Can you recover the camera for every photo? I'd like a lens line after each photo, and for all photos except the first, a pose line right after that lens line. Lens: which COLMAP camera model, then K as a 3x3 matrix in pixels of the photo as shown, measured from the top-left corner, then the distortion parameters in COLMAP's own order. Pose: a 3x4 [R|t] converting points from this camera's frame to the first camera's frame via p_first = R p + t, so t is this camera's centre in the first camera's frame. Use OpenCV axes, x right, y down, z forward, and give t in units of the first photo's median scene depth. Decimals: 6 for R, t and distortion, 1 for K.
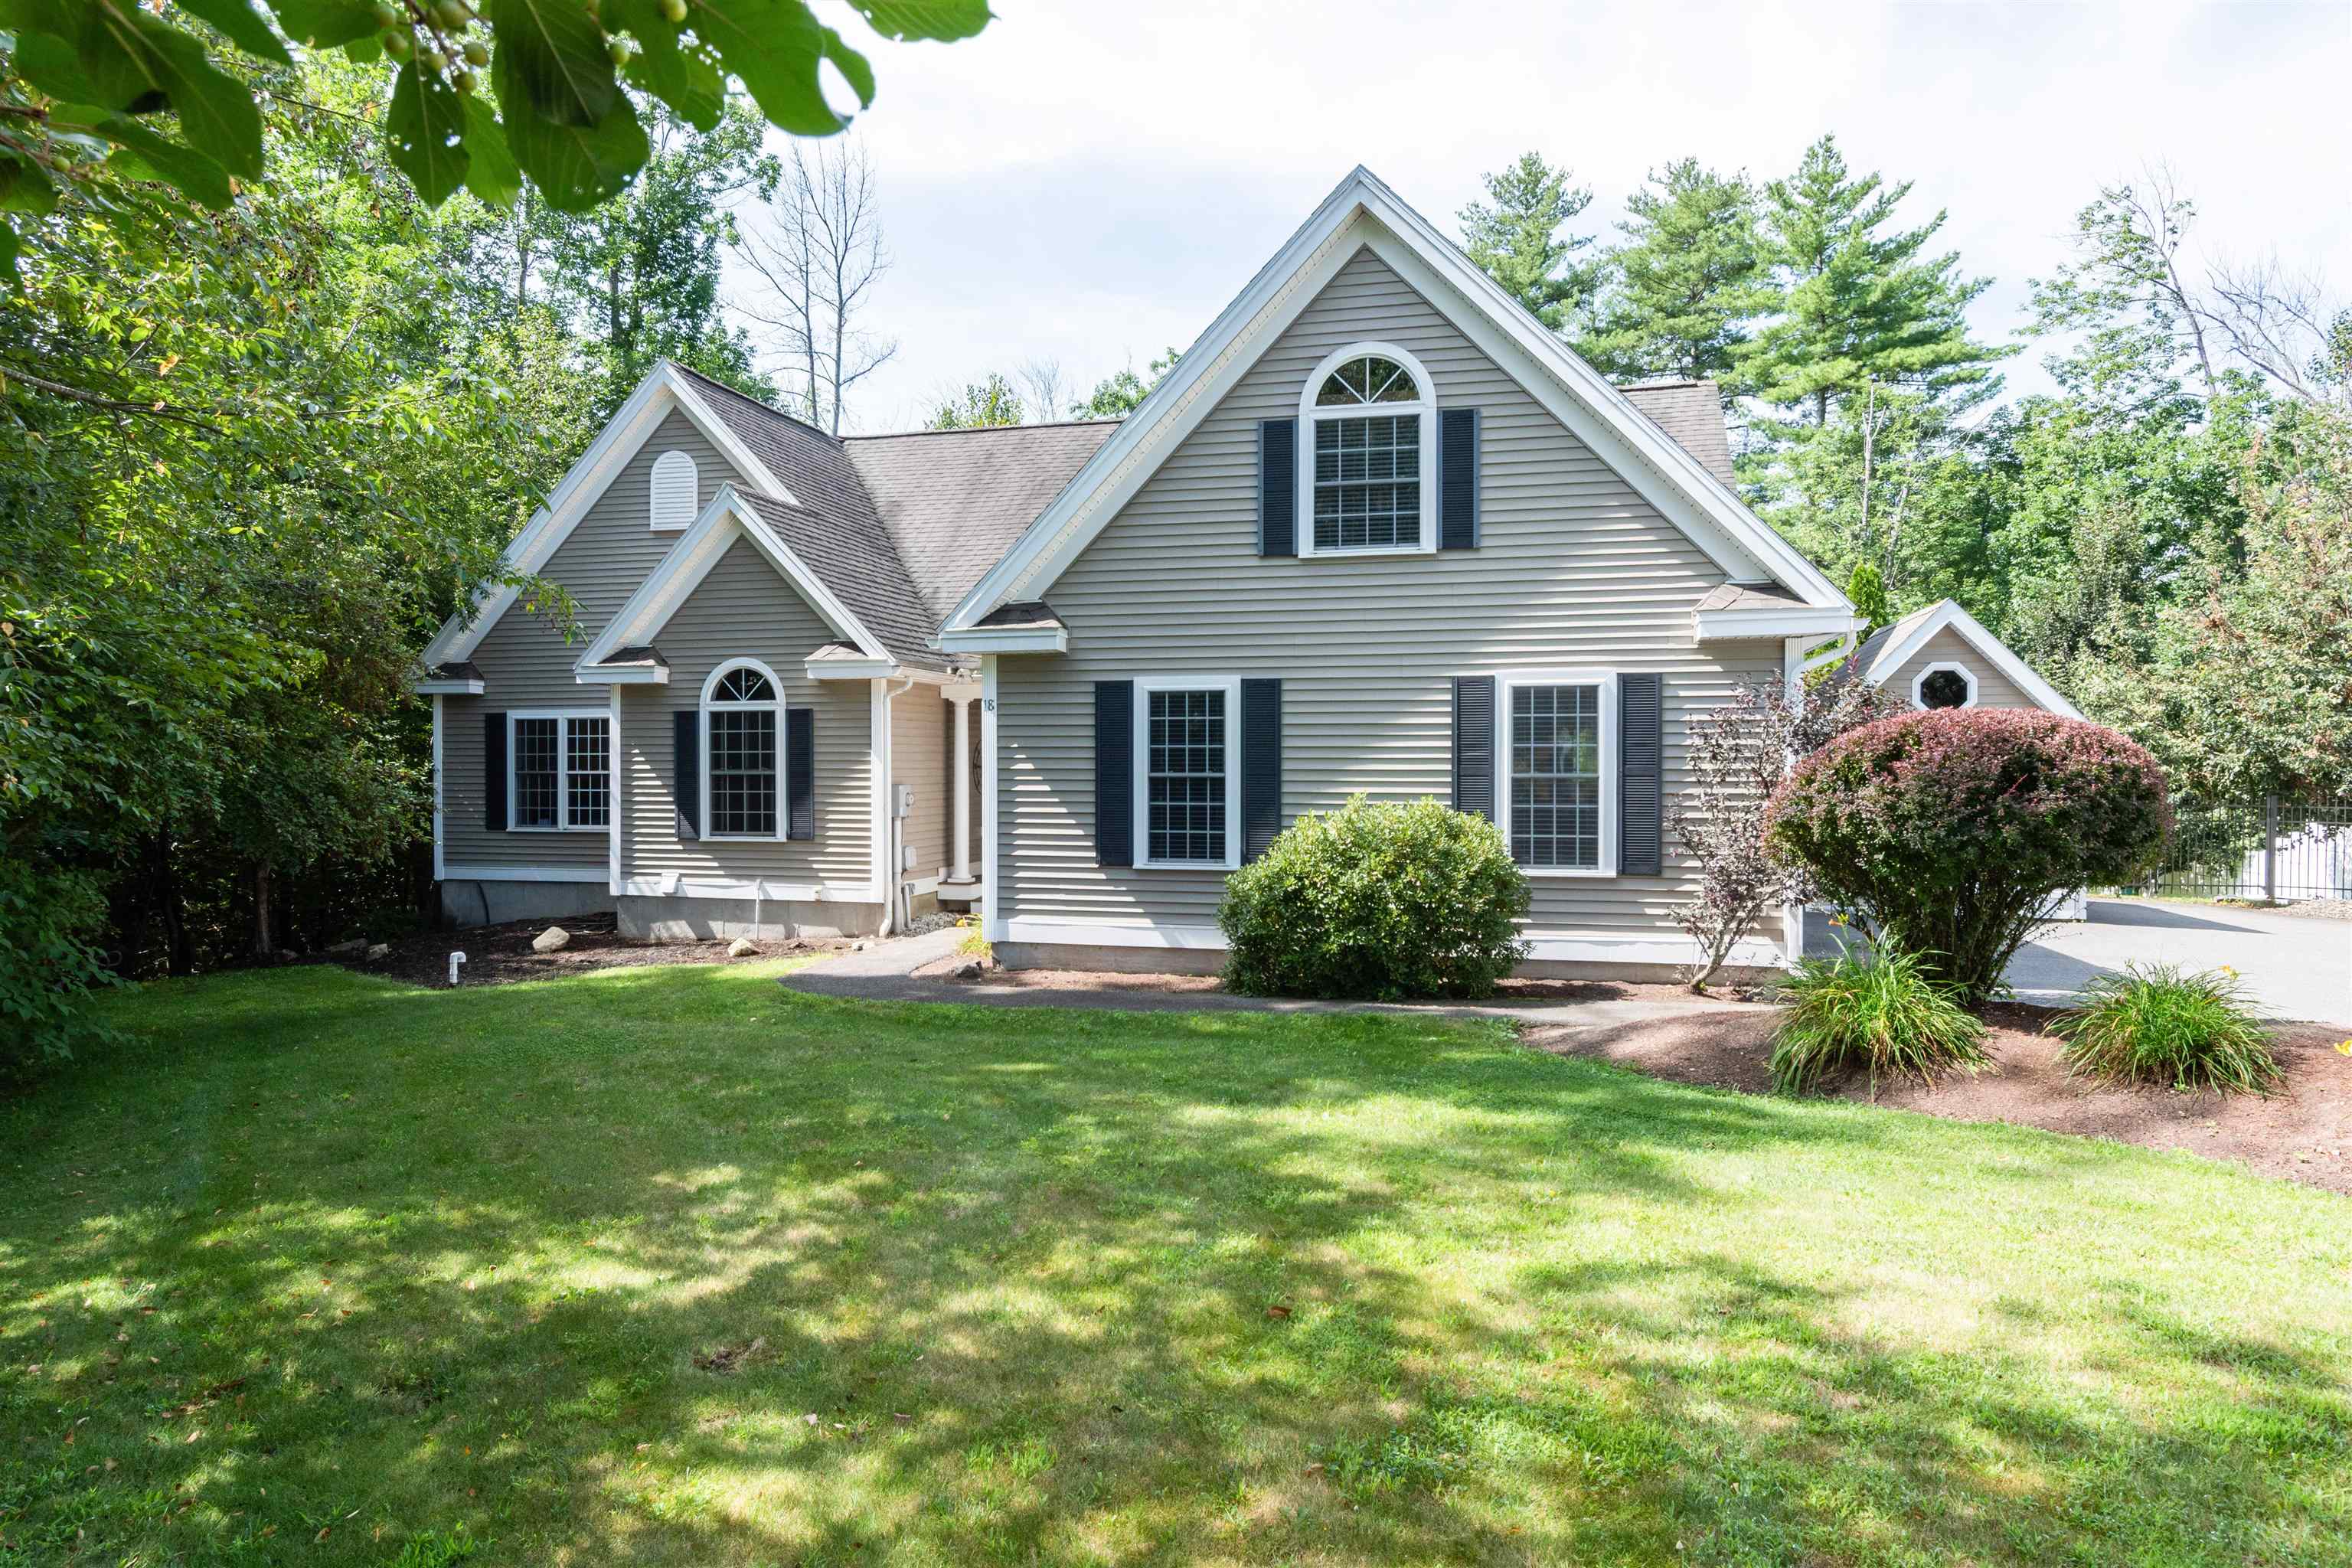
lens RADIAL K [[1495.3, 0, 1174.6], [0, 1495.3, 784.6], [0, 0, 1]] dist [0.003124, 0.000170]
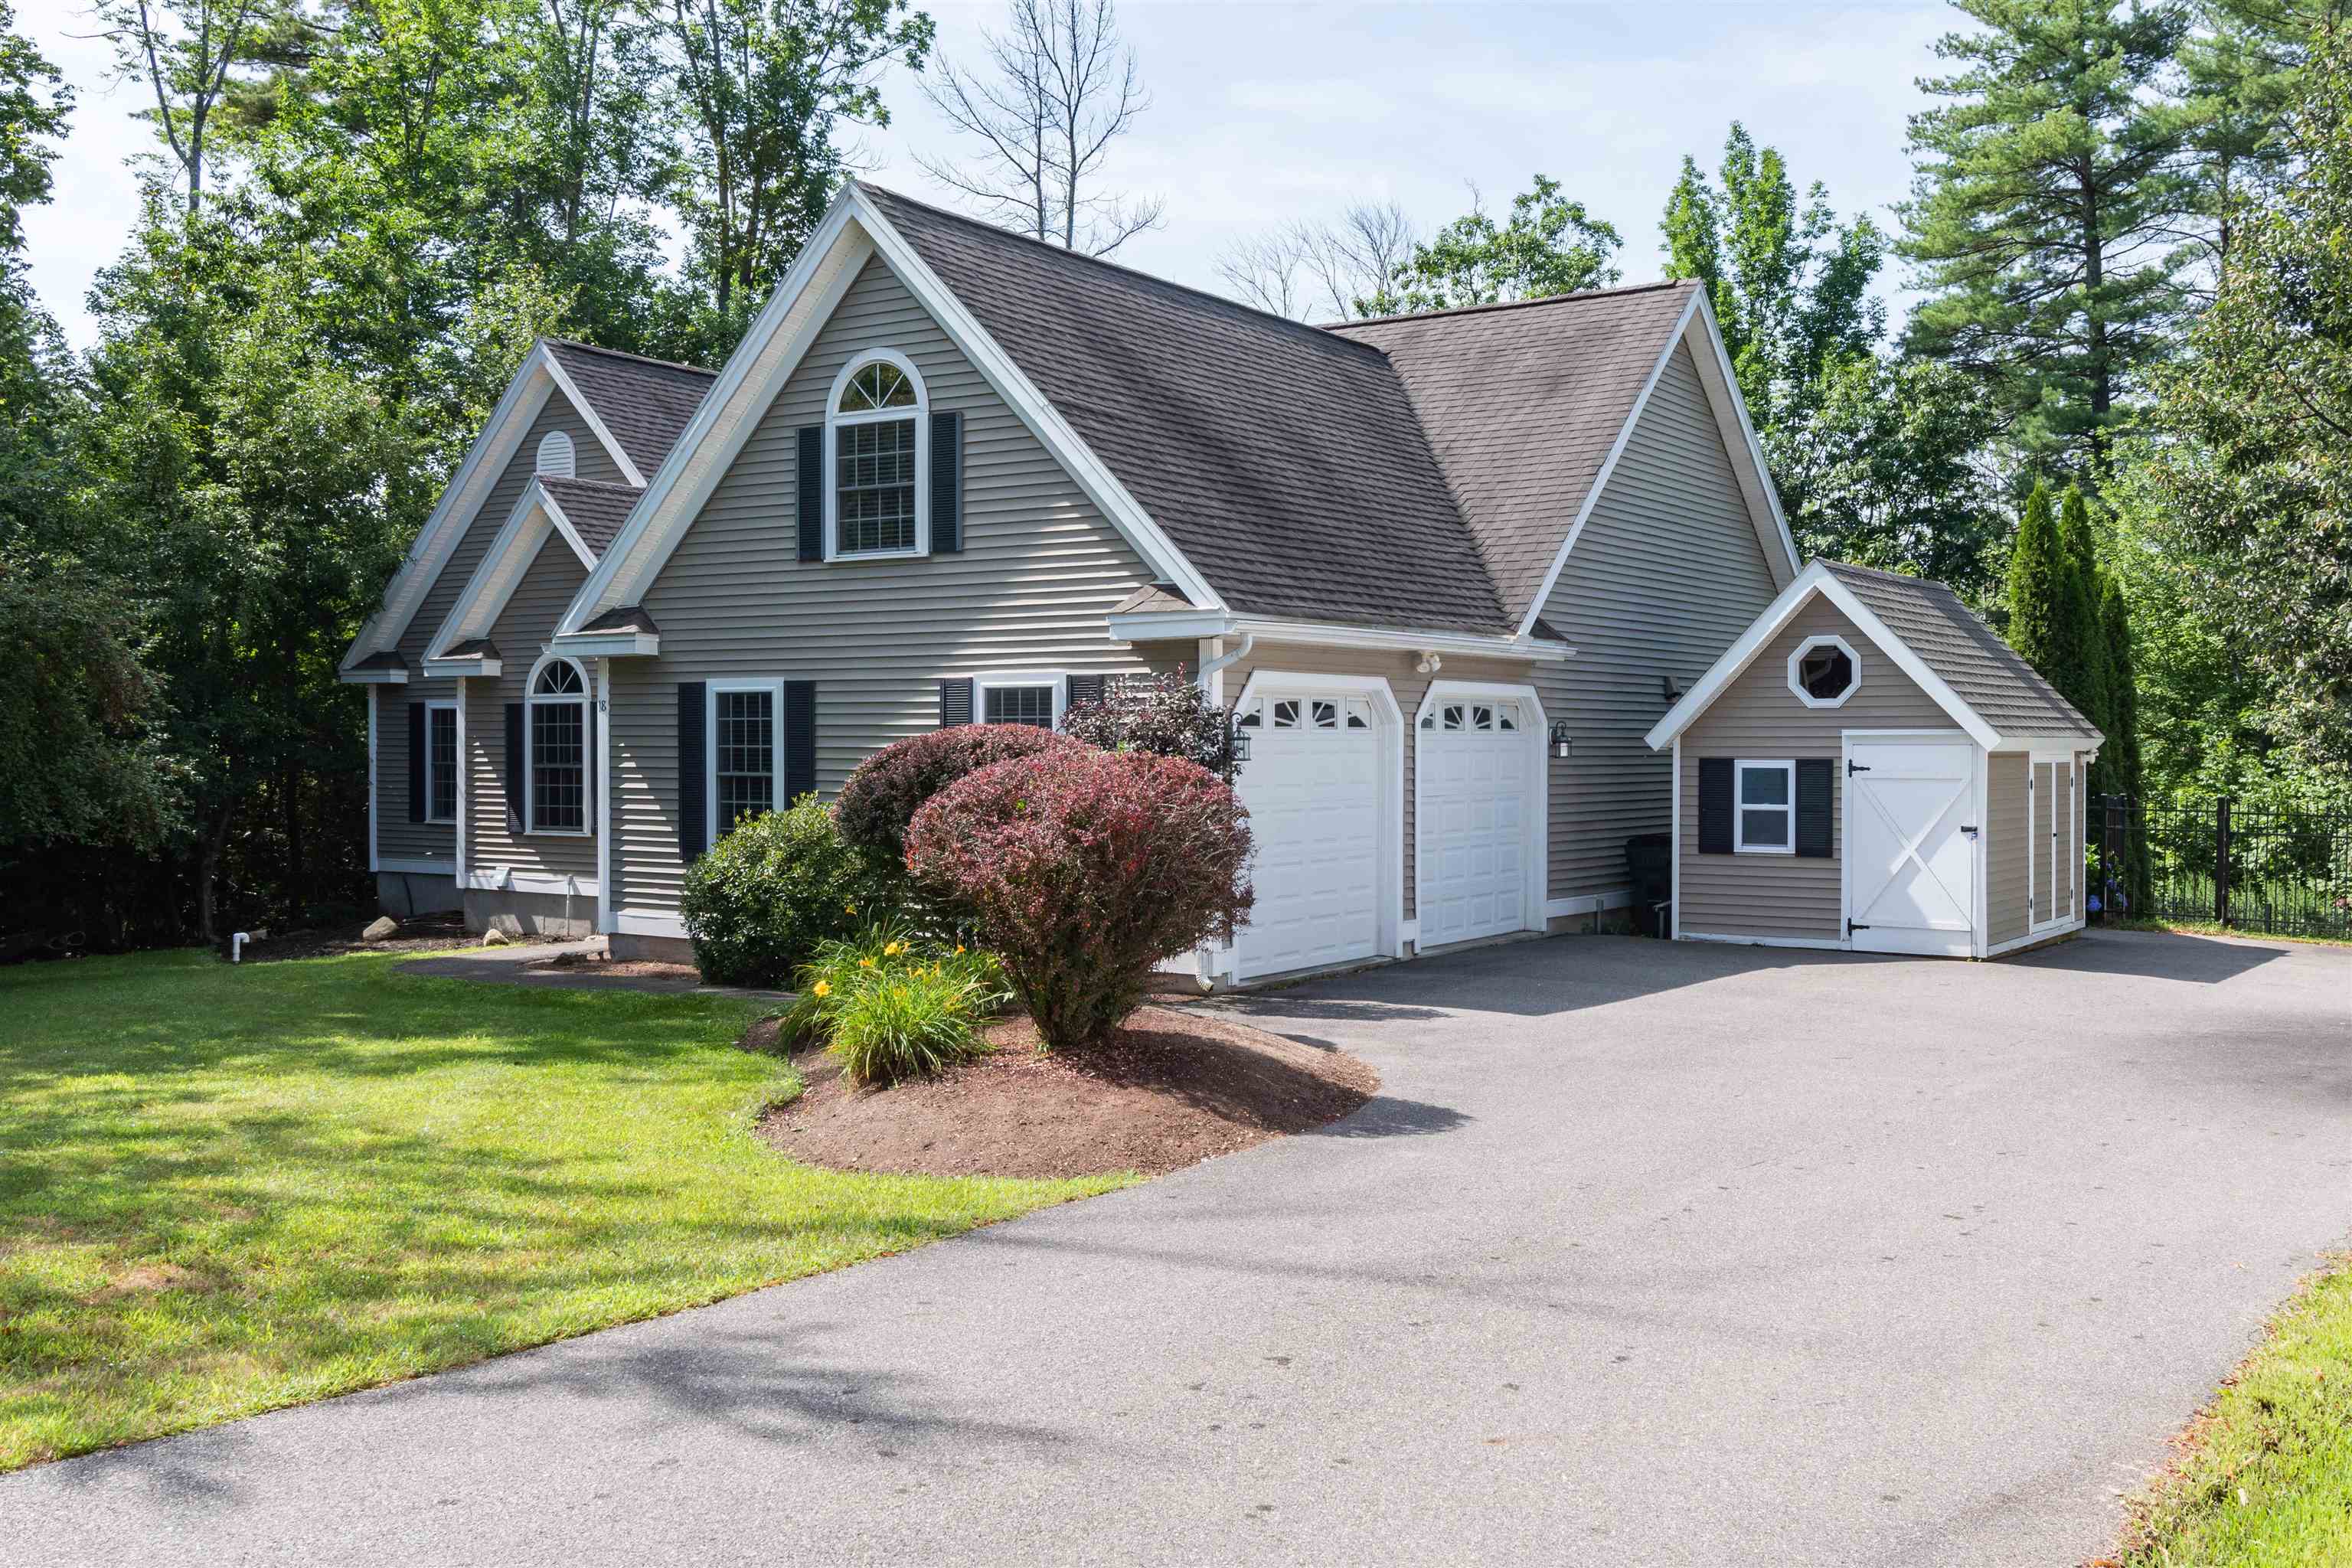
lens RADIAL K [[2238.7, 0, 1178.1], [0, 2238.7, 779.1], [0, 0, 1]] dist [0.055907, 0.000000]
pose [[0.941683, 0.007550, -0.336417, 0.780197], [-0.006369, 0.999969, 0.004614, -0.011750], [0.336442, -0.002203, 0.941702, -0.339616]]
